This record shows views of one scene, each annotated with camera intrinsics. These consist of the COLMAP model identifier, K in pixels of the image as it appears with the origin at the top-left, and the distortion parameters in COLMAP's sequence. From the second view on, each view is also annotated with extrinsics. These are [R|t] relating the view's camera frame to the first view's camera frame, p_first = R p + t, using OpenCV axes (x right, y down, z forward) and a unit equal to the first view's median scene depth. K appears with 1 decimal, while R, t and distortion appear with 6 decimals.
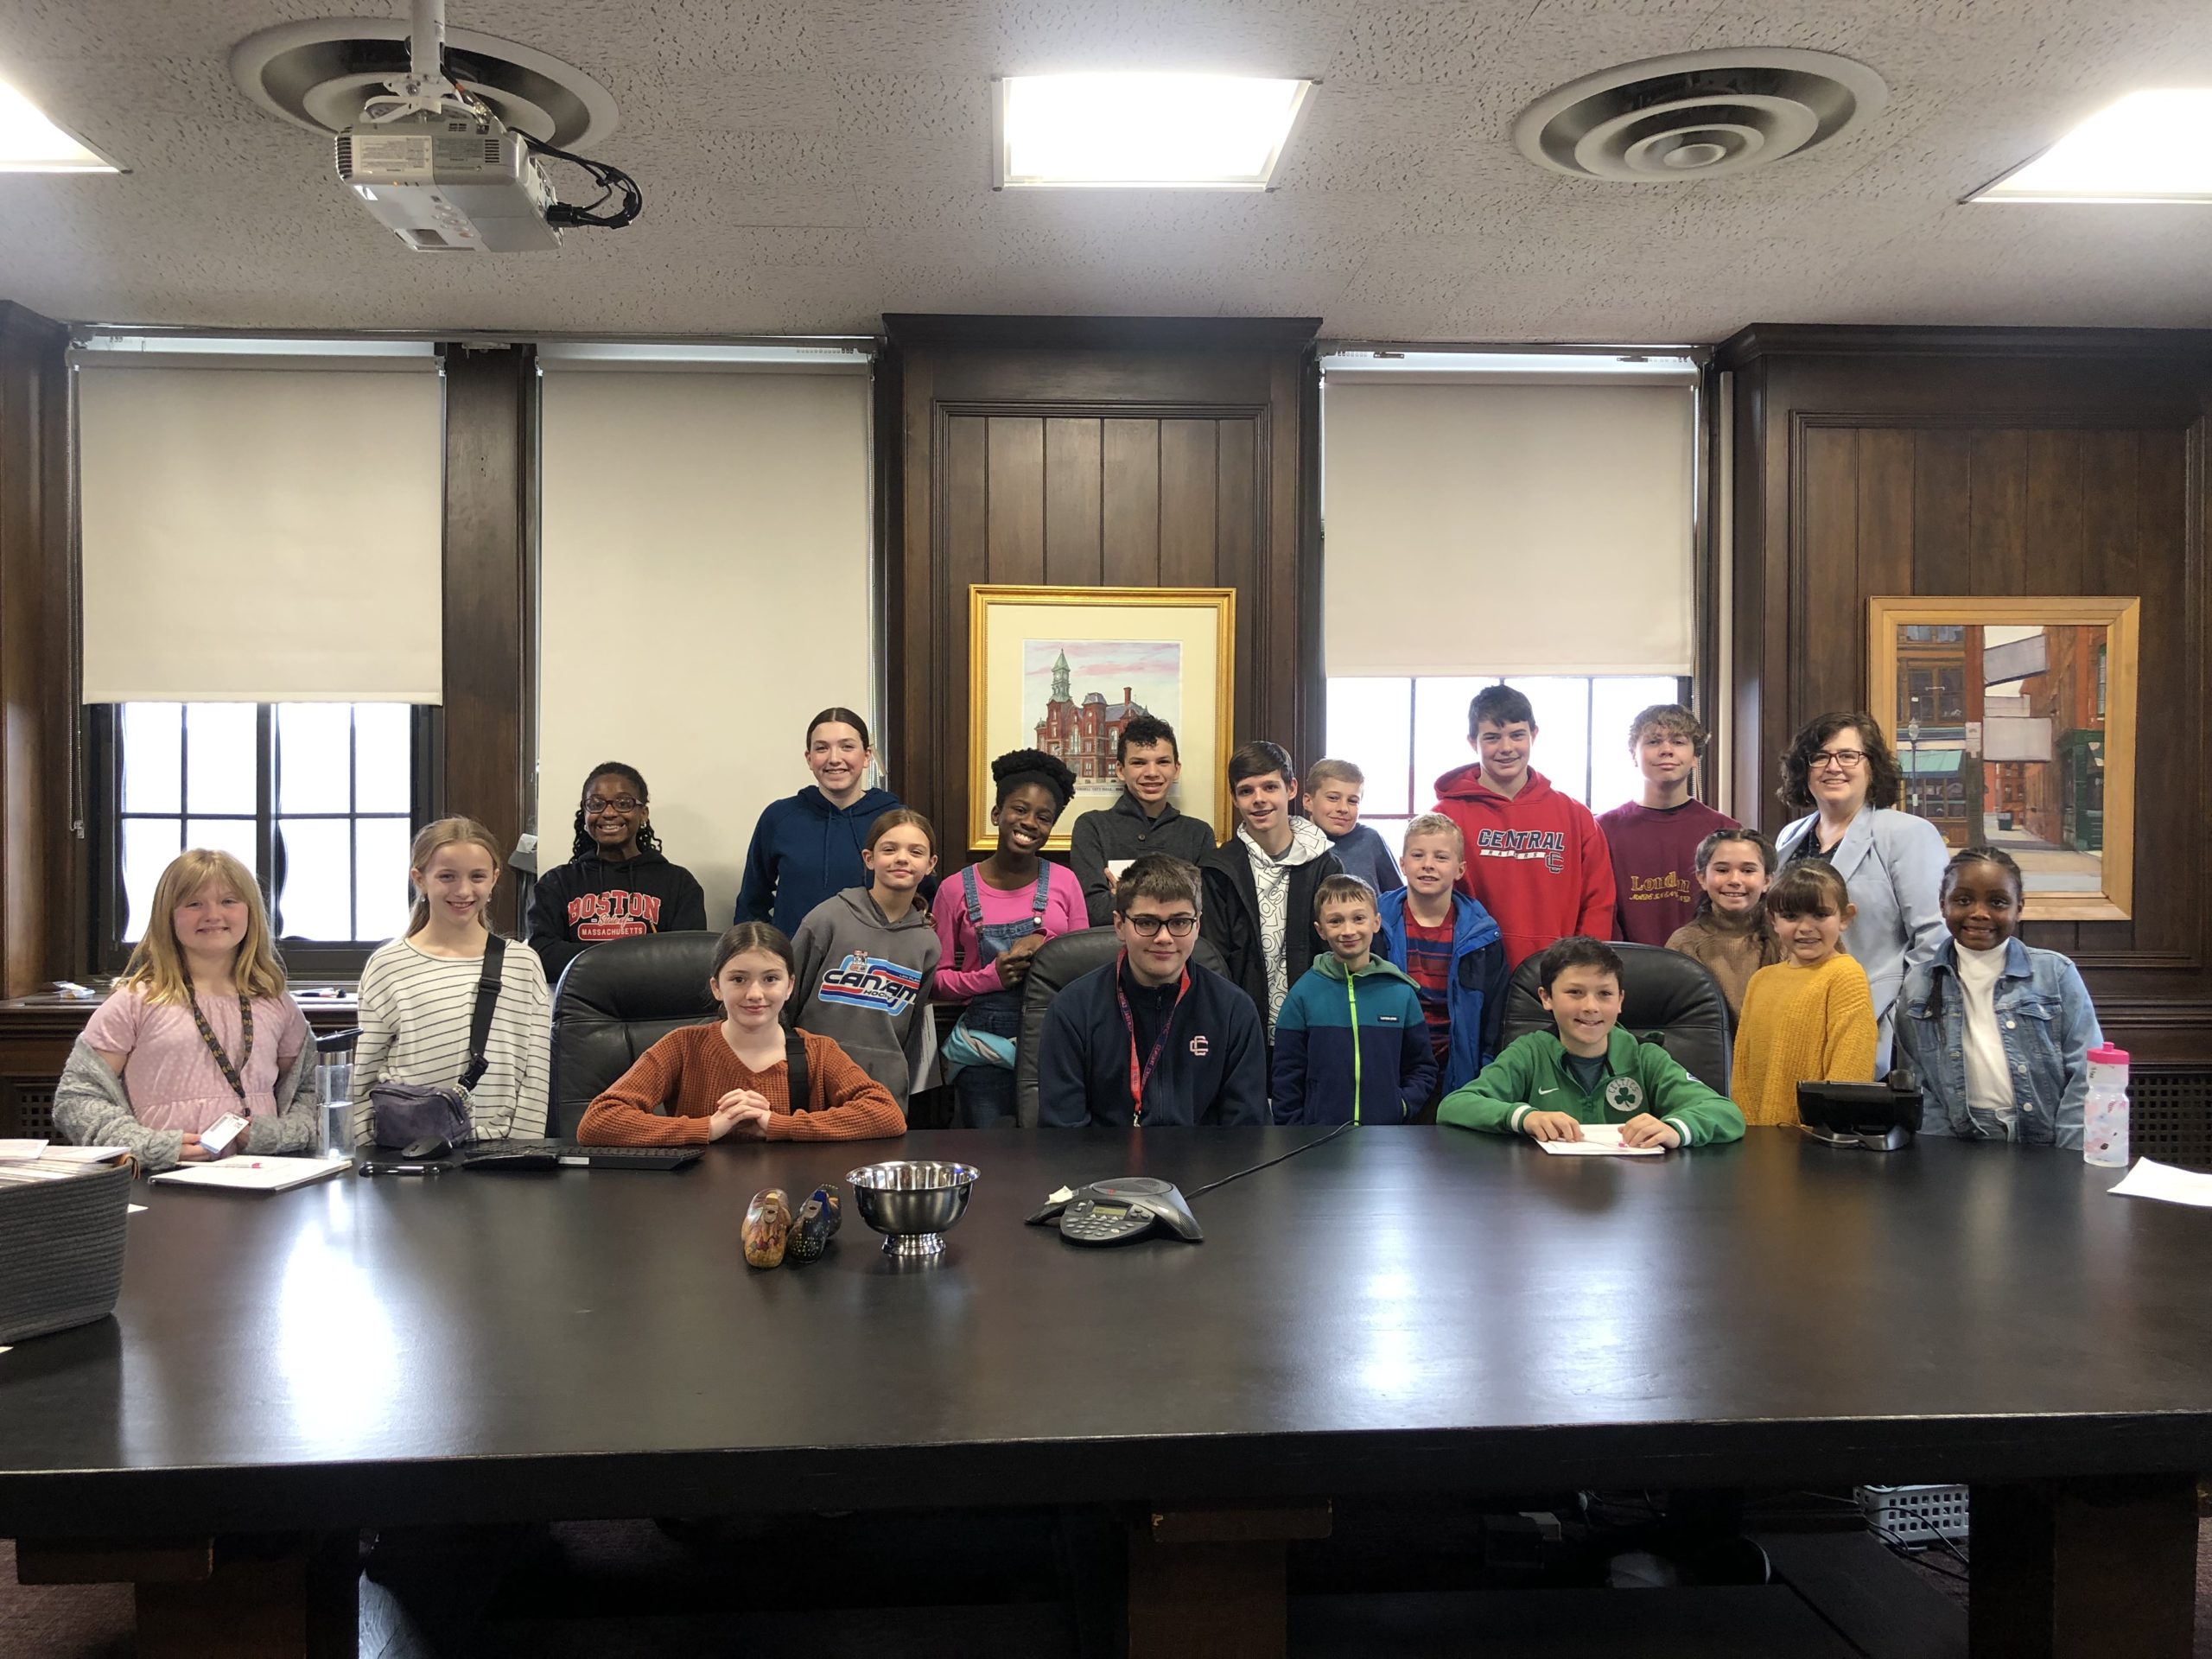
lens RADIAL K [[1847.3, 0, 1106.0], [0, 1847.3, 828.6], [0, 0, 1]] dist [0.038025, -0.007650]
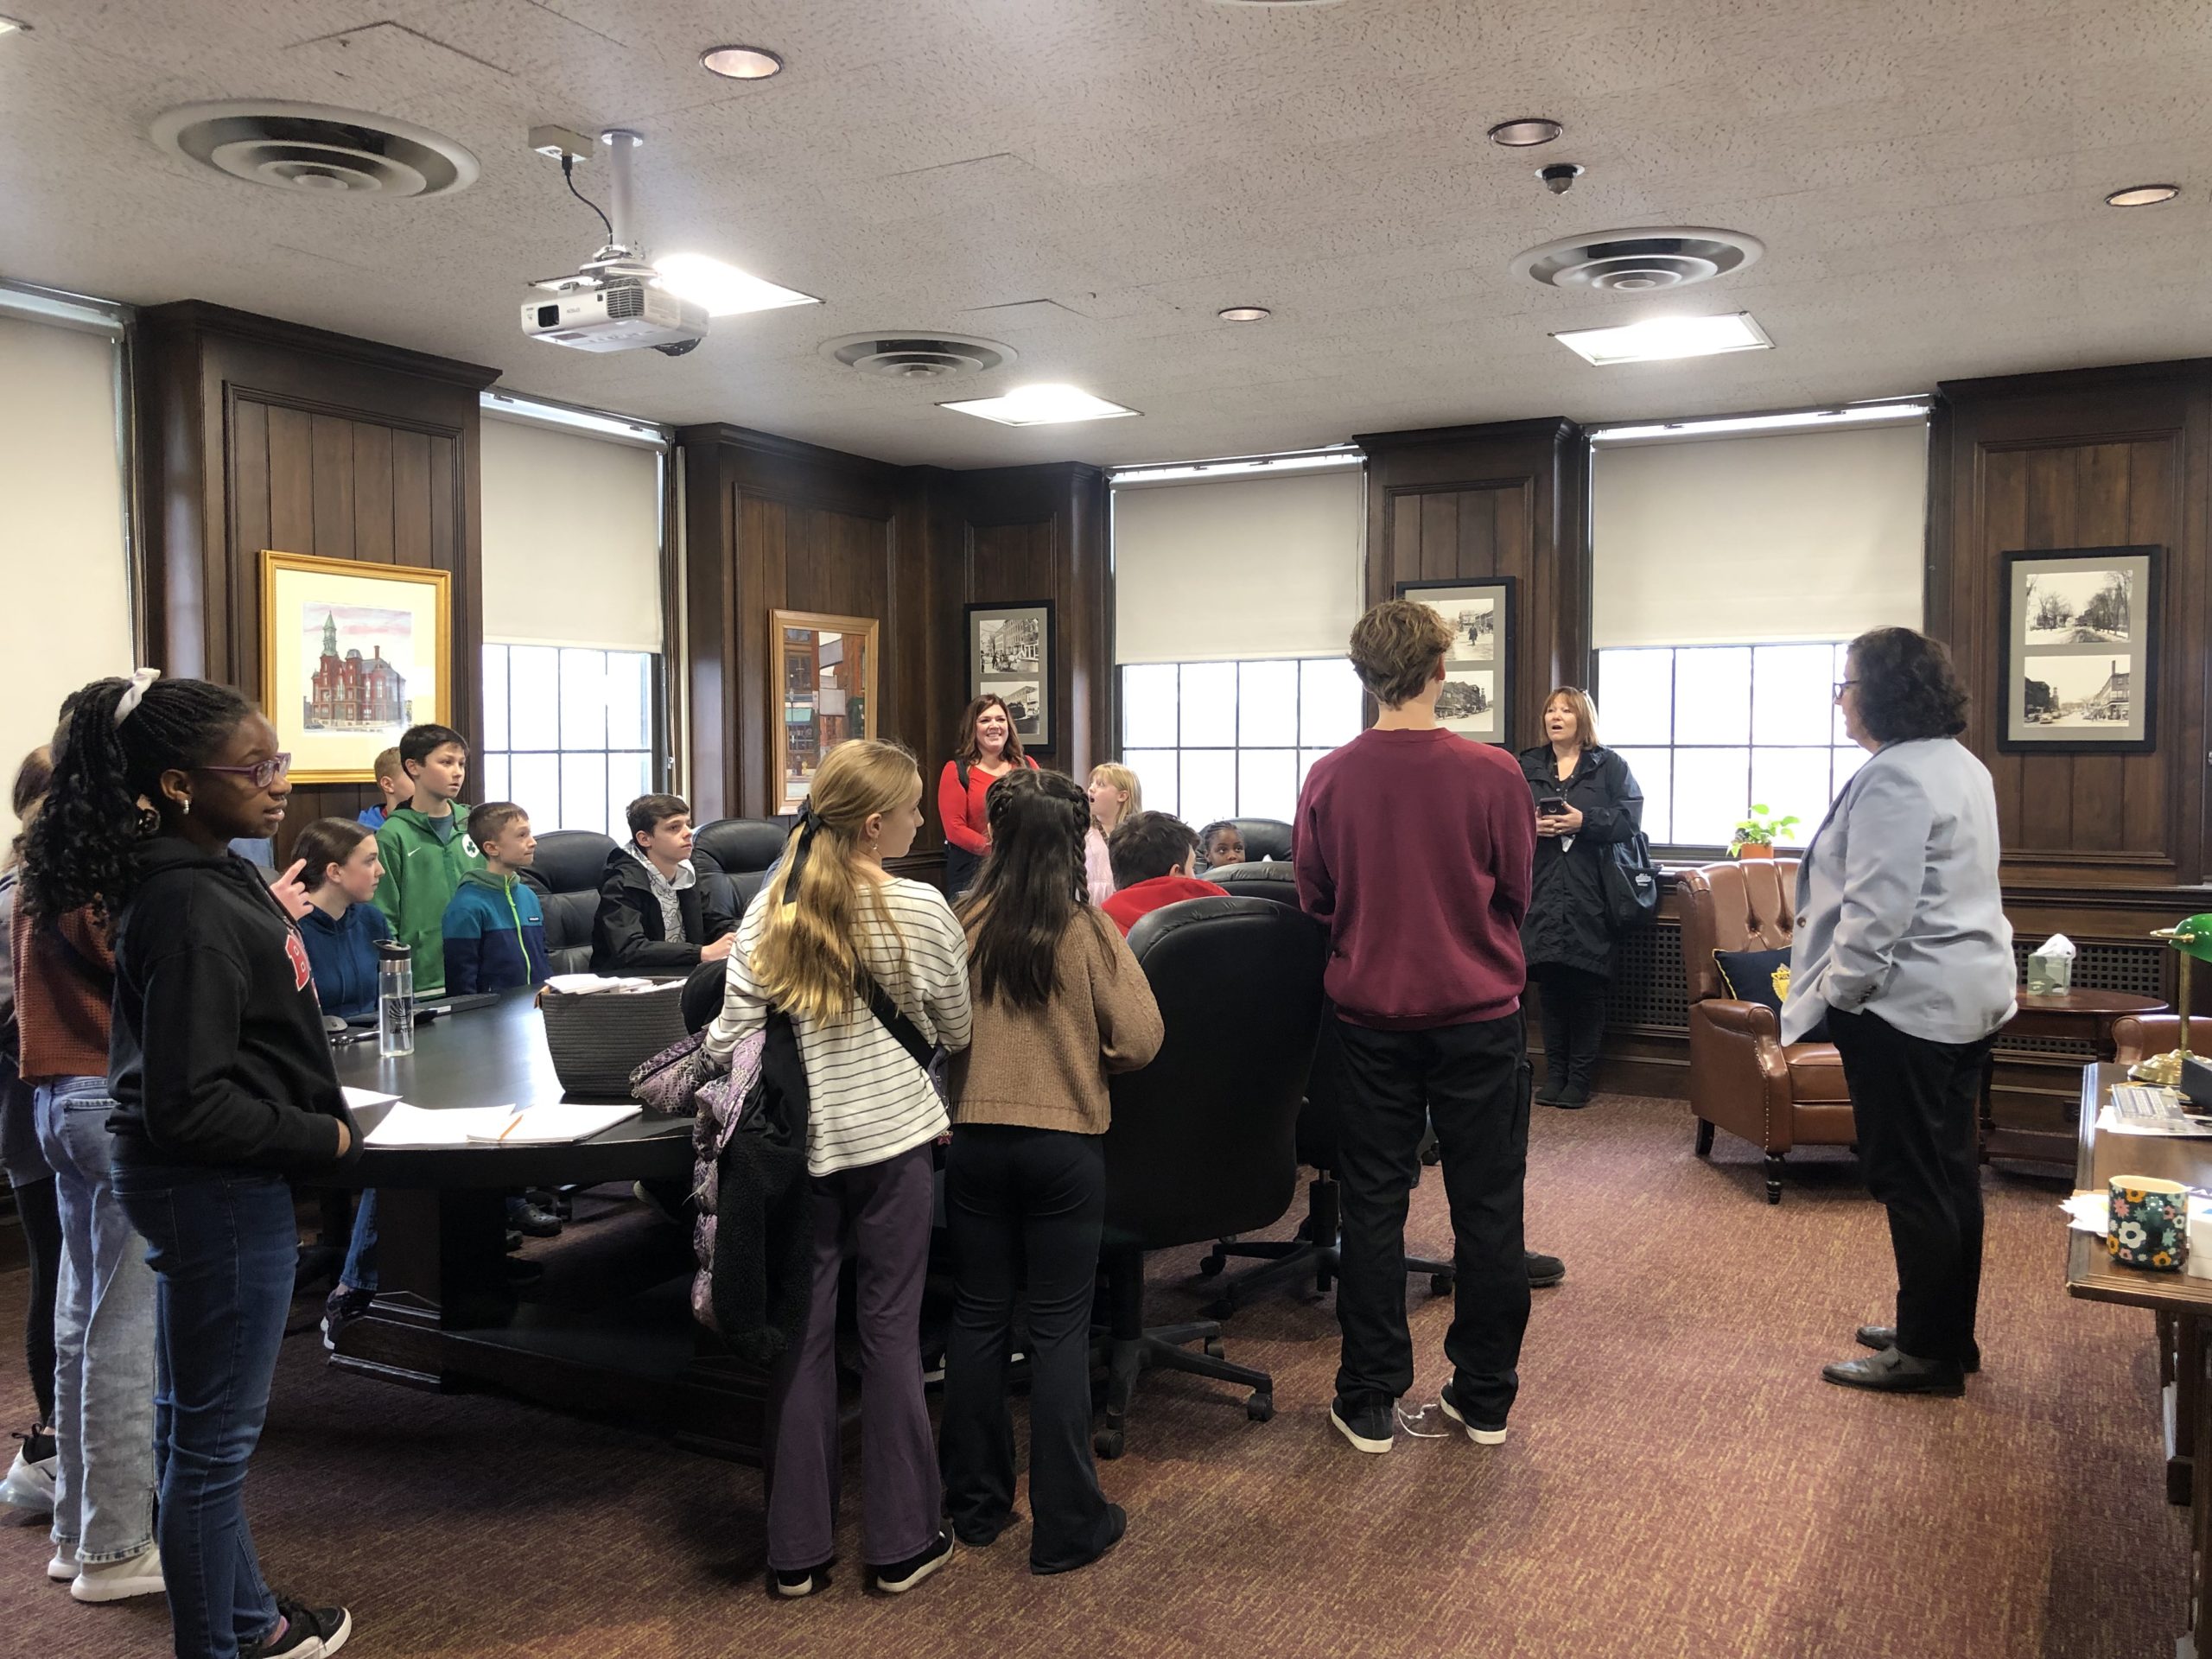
lens RADIAL K [[1847.3, 0, 1105.7], [0, 1847.3, 828.5], [0, 0, 1]] dist [0.038025, -0.007650]
pose [[0.508354, -0.041902, 0.860128, -0.795467], [0.012878, 0.999074, 0.041060, -0.000538], [-0.861052, -0.009796, 0.508423, -0.036223]]
